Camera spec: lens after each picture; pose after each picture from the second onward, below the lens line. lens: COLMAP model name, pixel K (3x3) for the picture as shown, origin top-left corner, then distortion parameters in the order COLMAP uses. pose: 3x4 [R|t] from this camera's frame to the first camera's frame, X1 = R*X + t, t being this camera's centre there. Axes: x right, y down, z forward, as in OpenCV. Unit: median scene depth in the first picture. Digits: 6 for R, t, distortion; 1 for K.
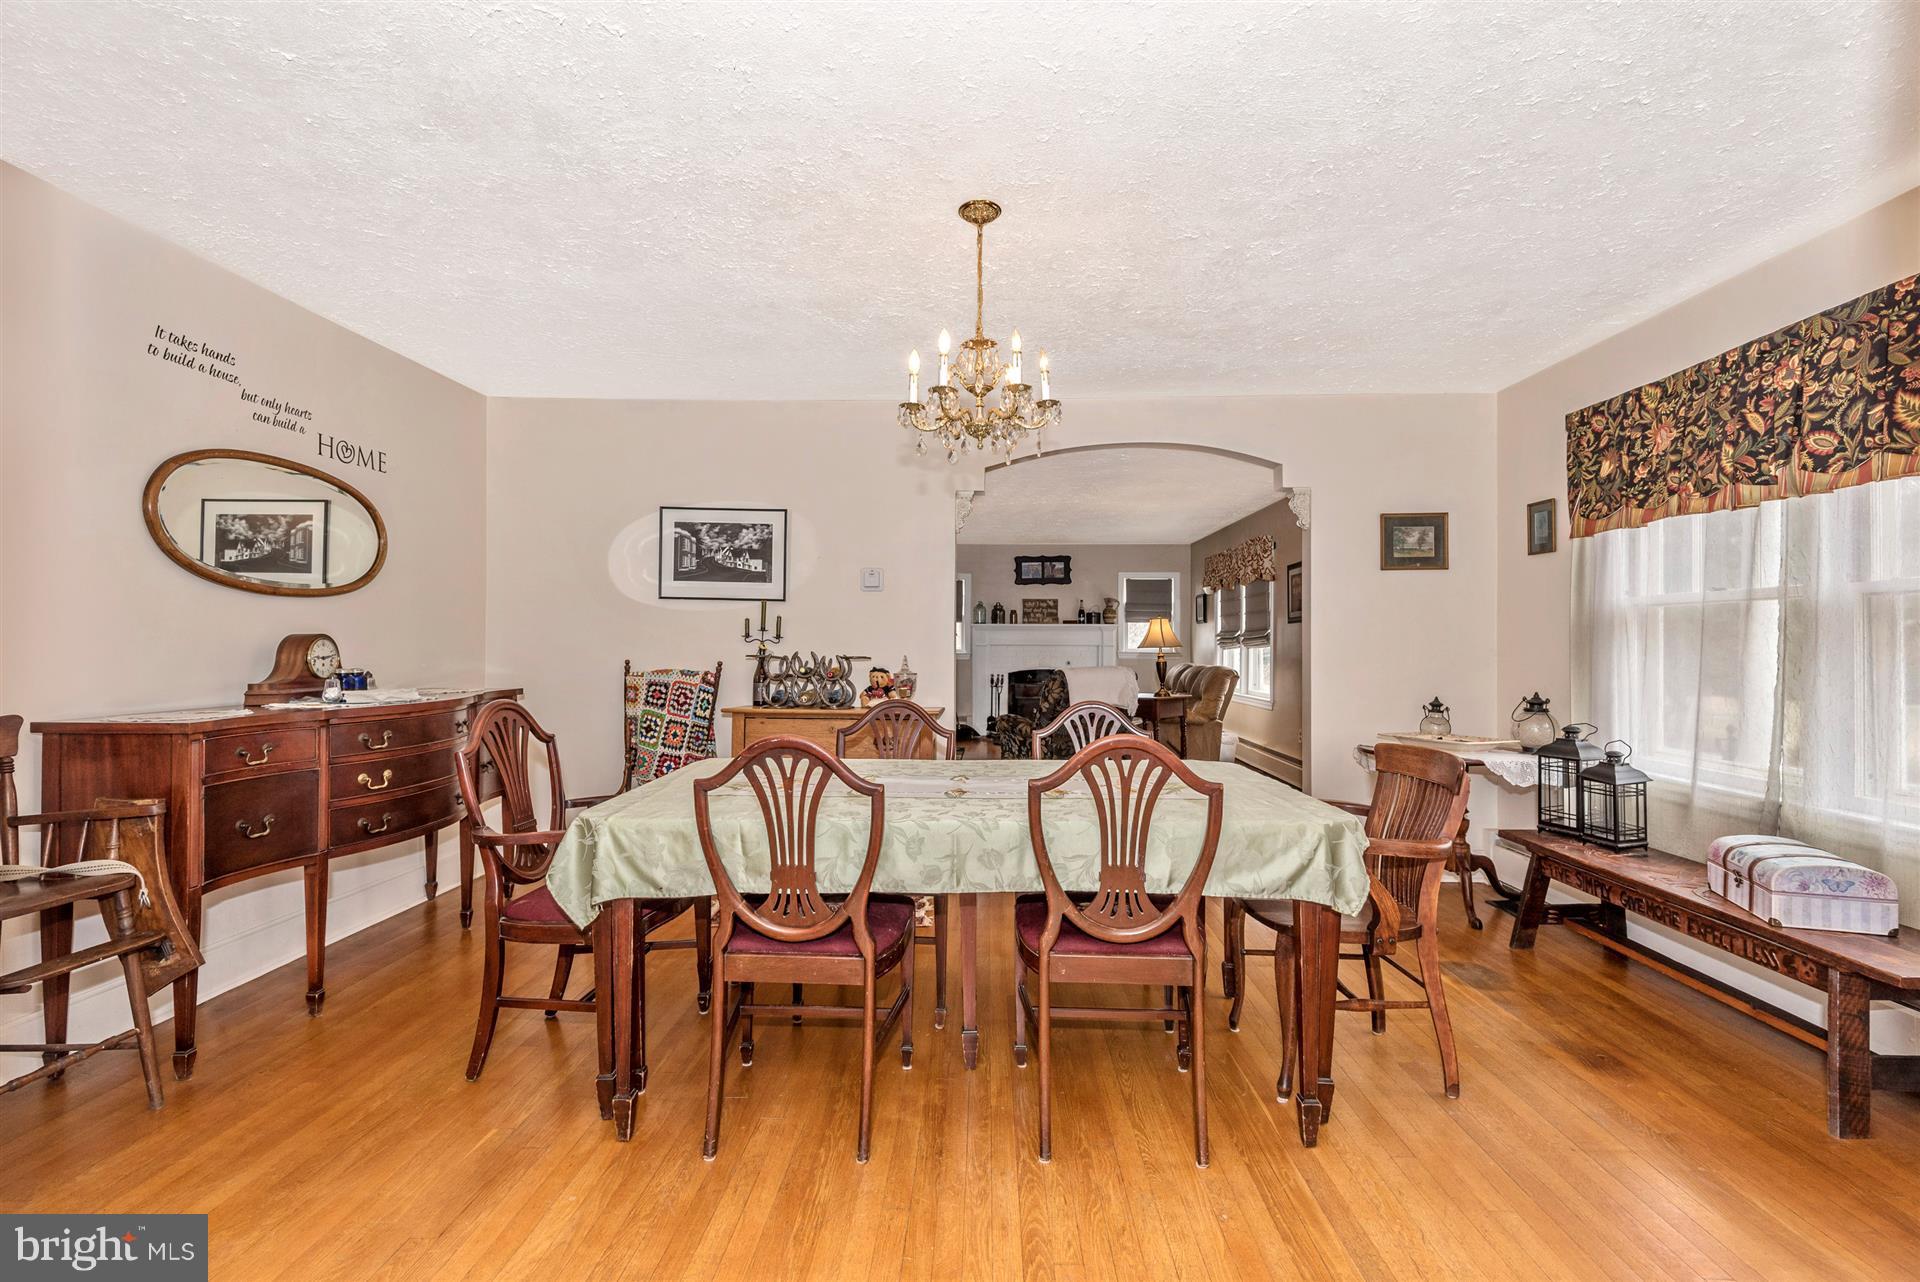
lens RADIAL K [[877.4, 0, 950.6], [0, 877.4, 637.8], [0, 0, 1]] dist [0.025595, -0.011355]
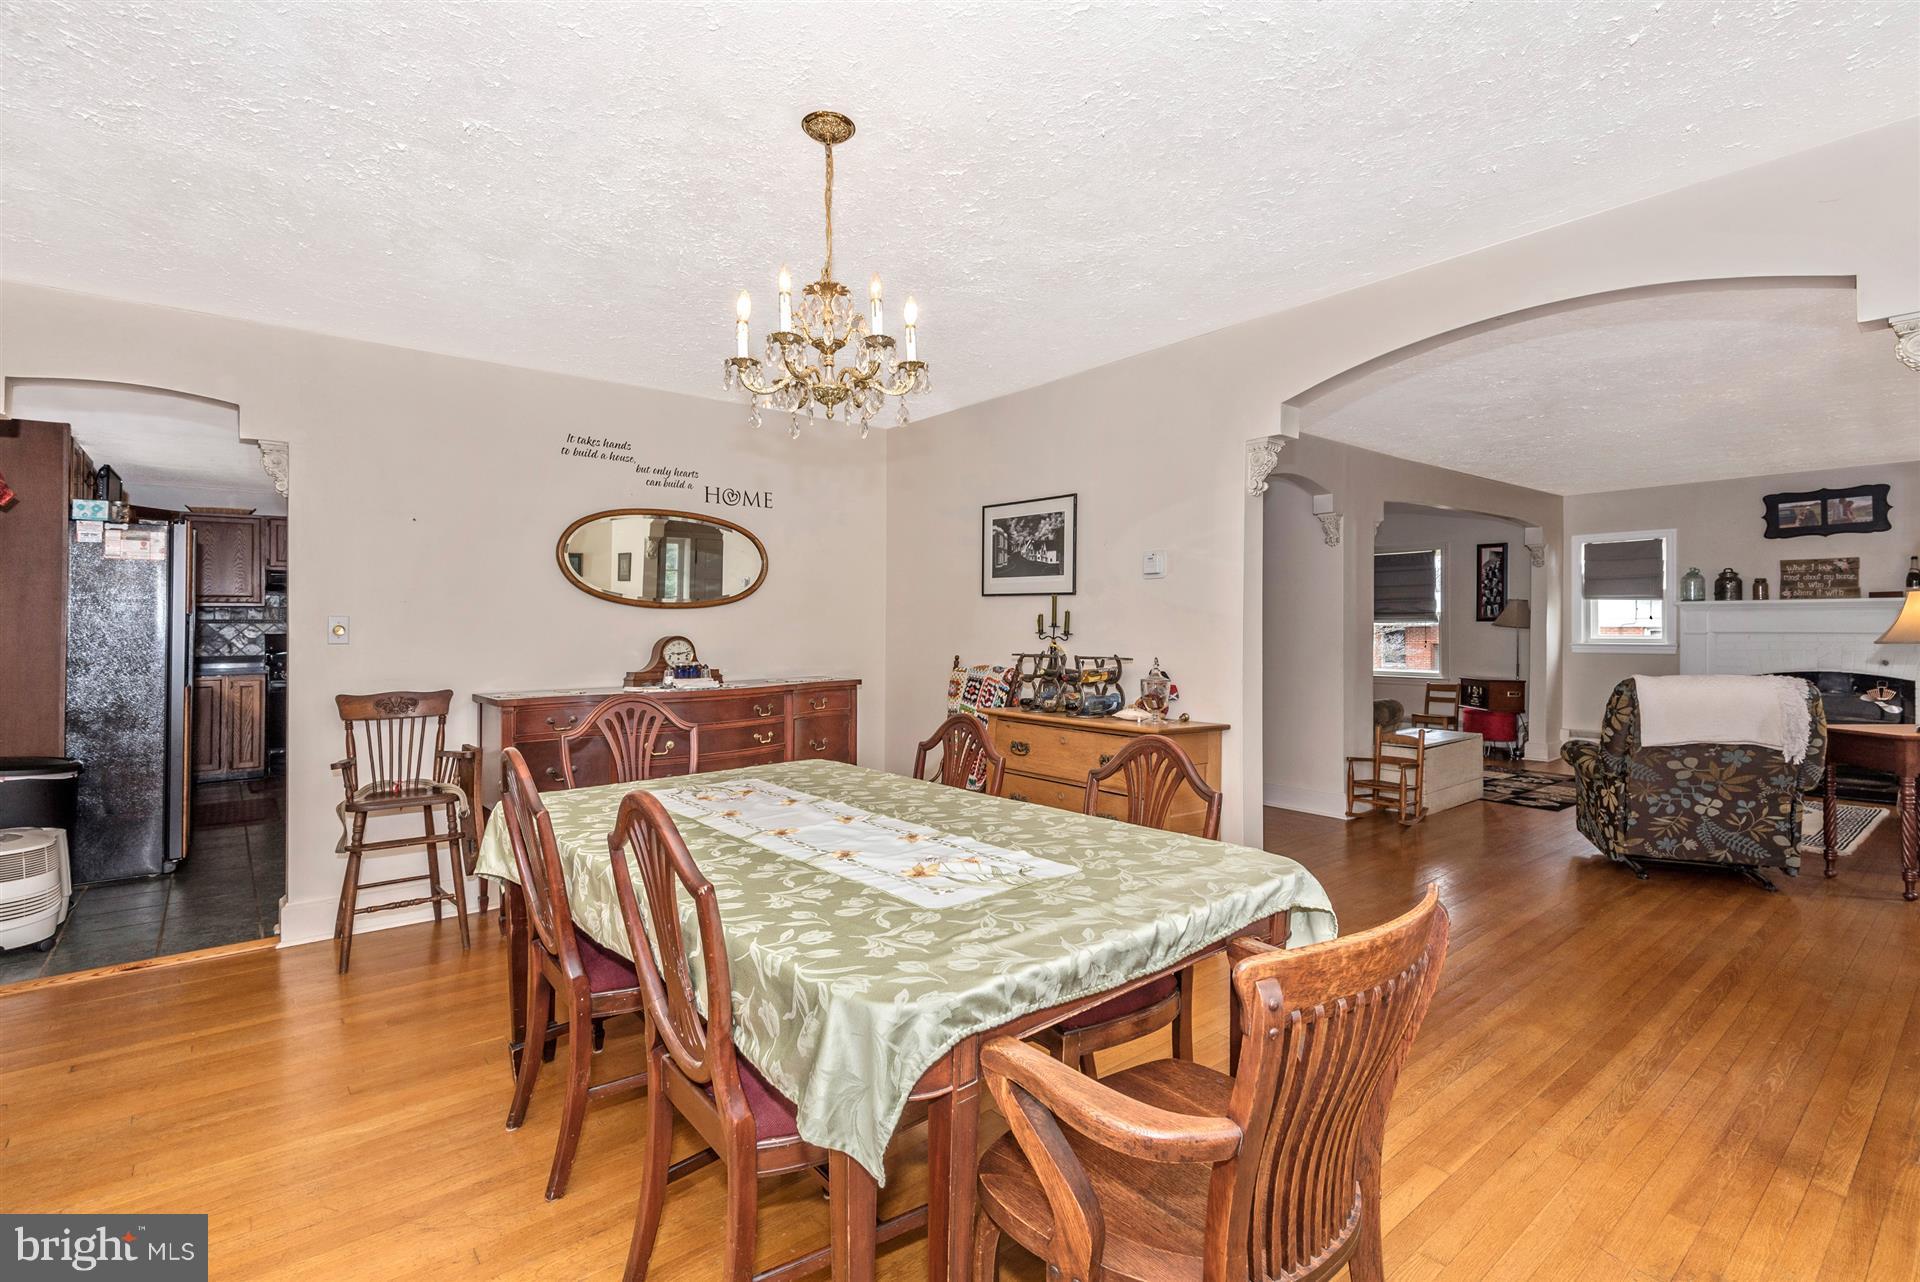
lens RADIAL K [[877.4, 0, 982.3], [0, 877.4, 625.3], [0, 0, 1]] dist [0.025595, -0.011355]
pose [[0.659401, -0.006626, -0.751762, 0.431939], [0.011730, 0.999930, 0.001475, -0.012178], [0.751700, -0.009790, 0.659433, 0.328176]]
